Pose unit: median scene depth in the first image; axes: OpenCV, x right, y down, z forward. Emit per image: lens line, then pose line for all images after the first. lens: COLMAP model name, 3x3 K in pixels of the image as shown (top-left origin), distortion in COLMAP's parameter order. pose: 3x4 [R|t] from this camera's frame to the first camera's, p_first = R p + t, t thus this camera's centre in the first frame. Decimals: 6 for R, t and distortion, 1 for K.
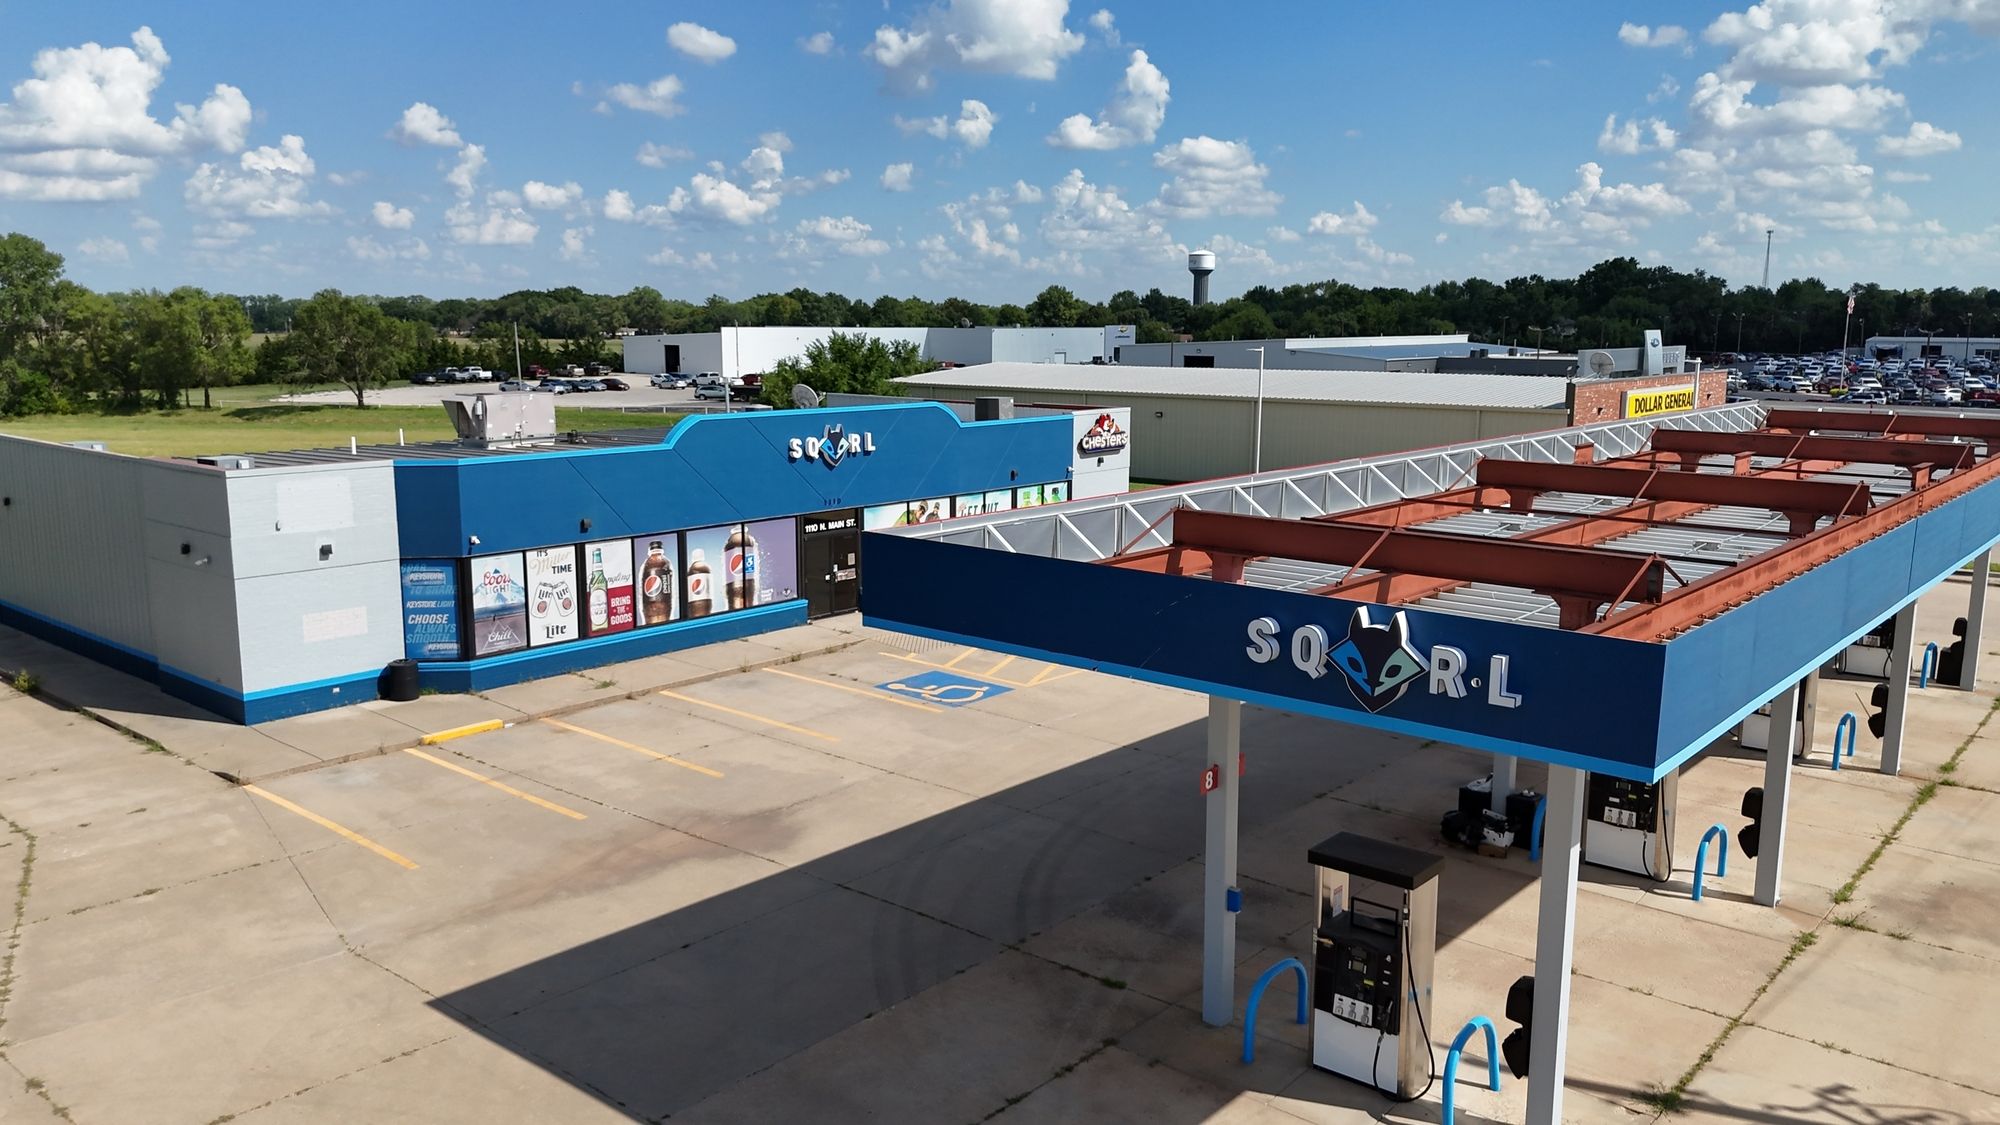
lens RADIAL K [[1480.5, 0, 1004.0], [0, 1480.5, 571.0], [0, 0, 1]] dist [0.079360, -0.087543]
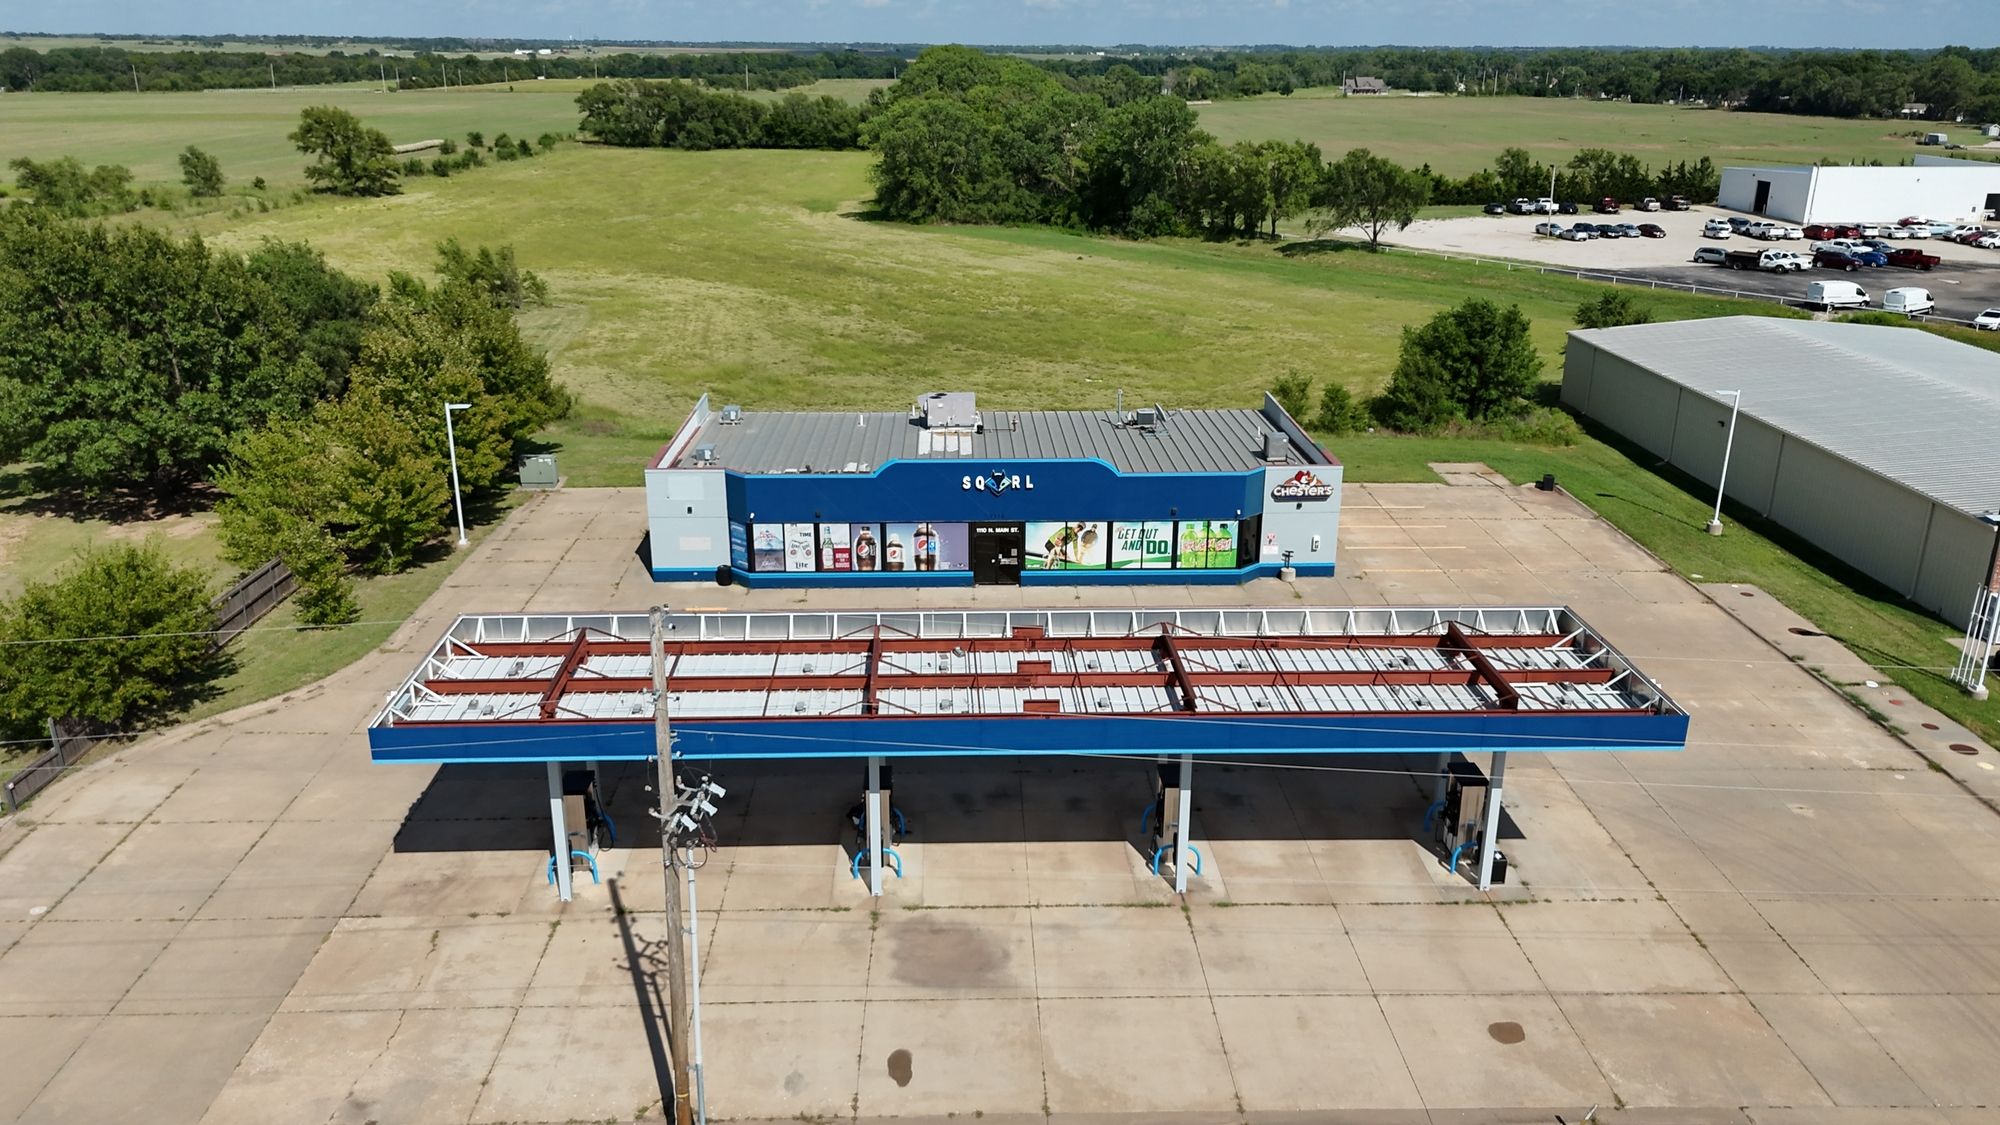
lens RADIAL K [[1480.5, 0, 1001.6], [0, 1480.5, 562.5], [0, 0, 1]] dist [0.079360, -0.087543]
pose [[0.673468, 0.239314, -0.699407, 1.117473], [-0.125416, 0.969420, 0.210938, -0.369630], [0.728500, -0.054343, 0.682887, -0.096042]]
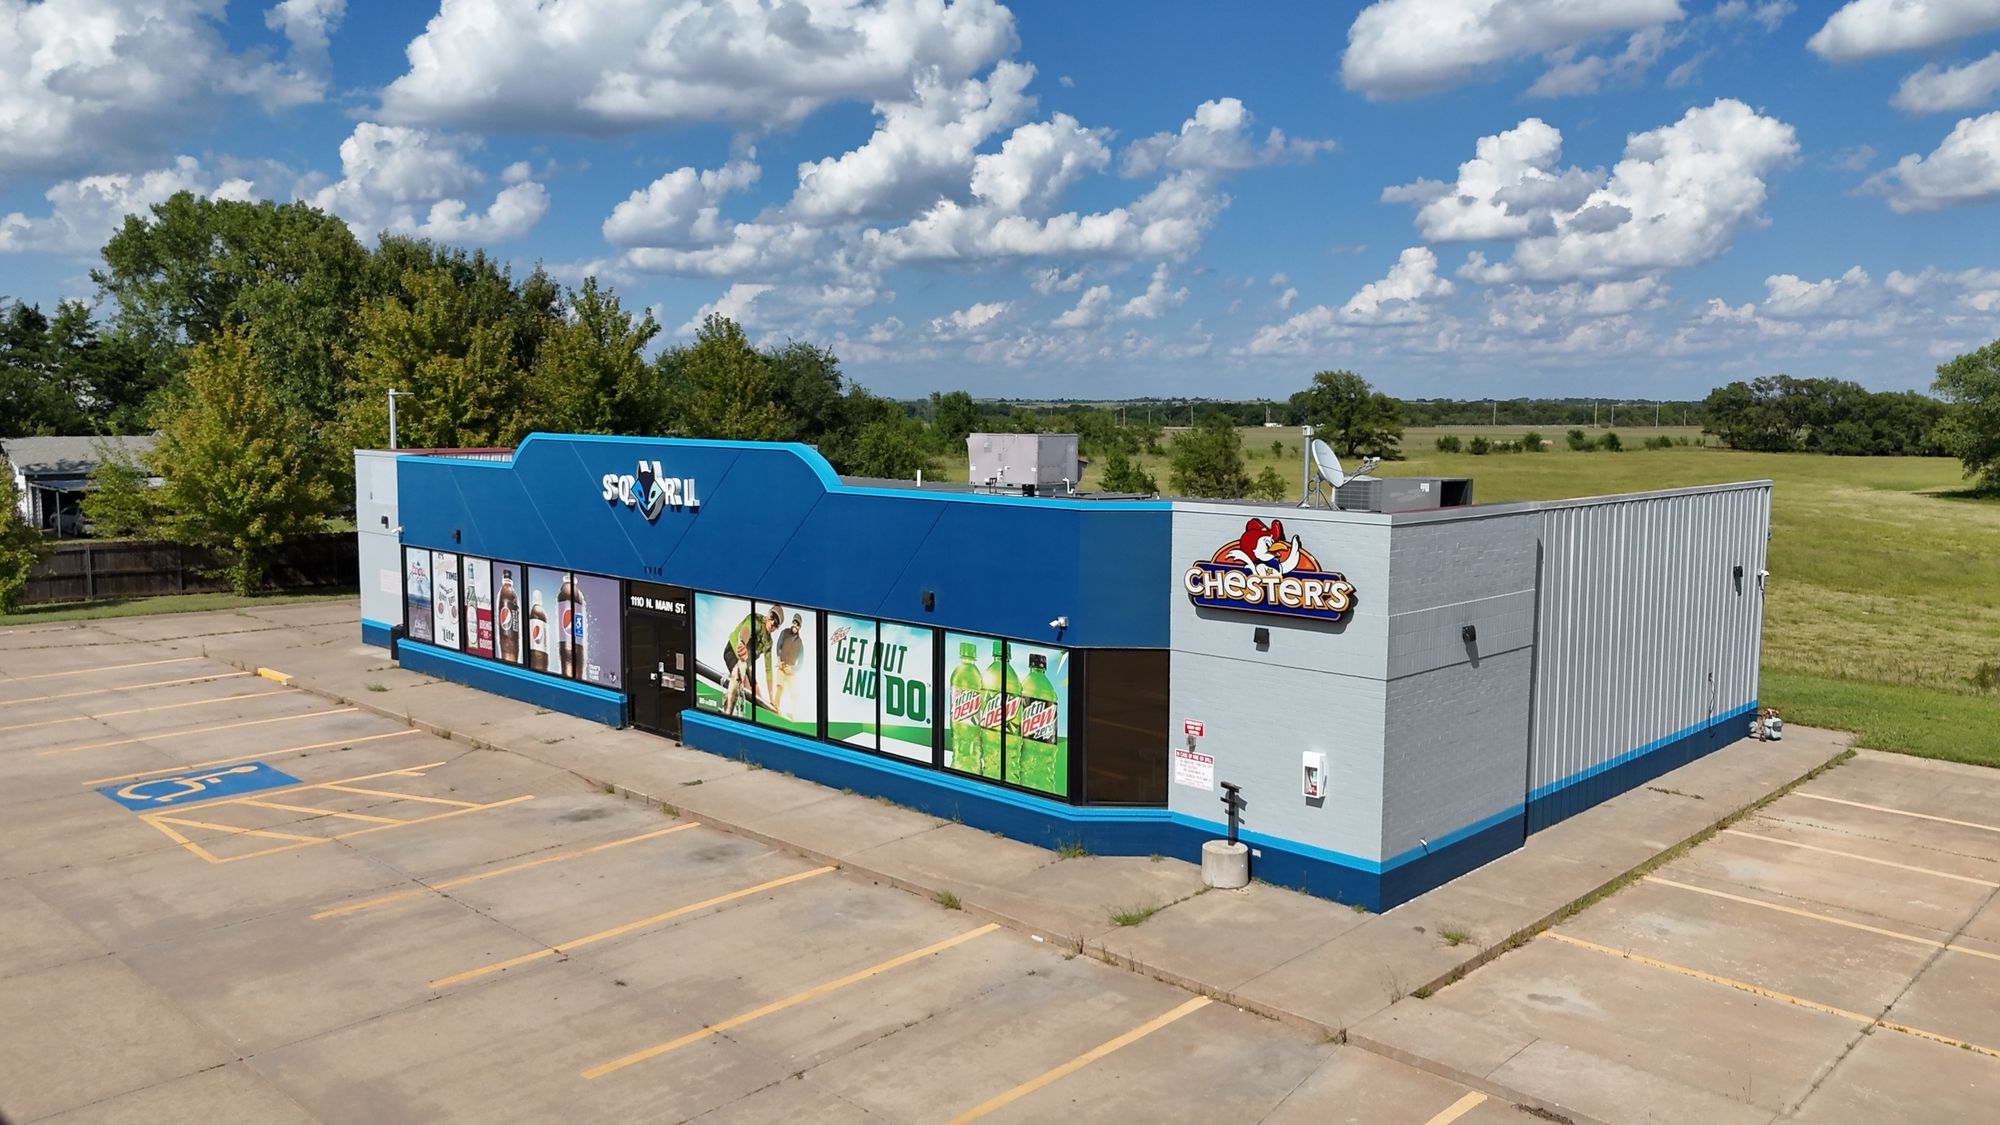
lens RADIAL K [[1480.5, 0, 1006.7], [0, 1480.5, 559.4], [0, 0, 1]] dist [0.079360, -0.087543]
pose [[-0.052989, 0.098130, -0.993762, 0.637074], [-0.177044, 0.978472, 0.106061, -0.173063], [0.982776, 0.181559, -0.034475, 1.311819]]
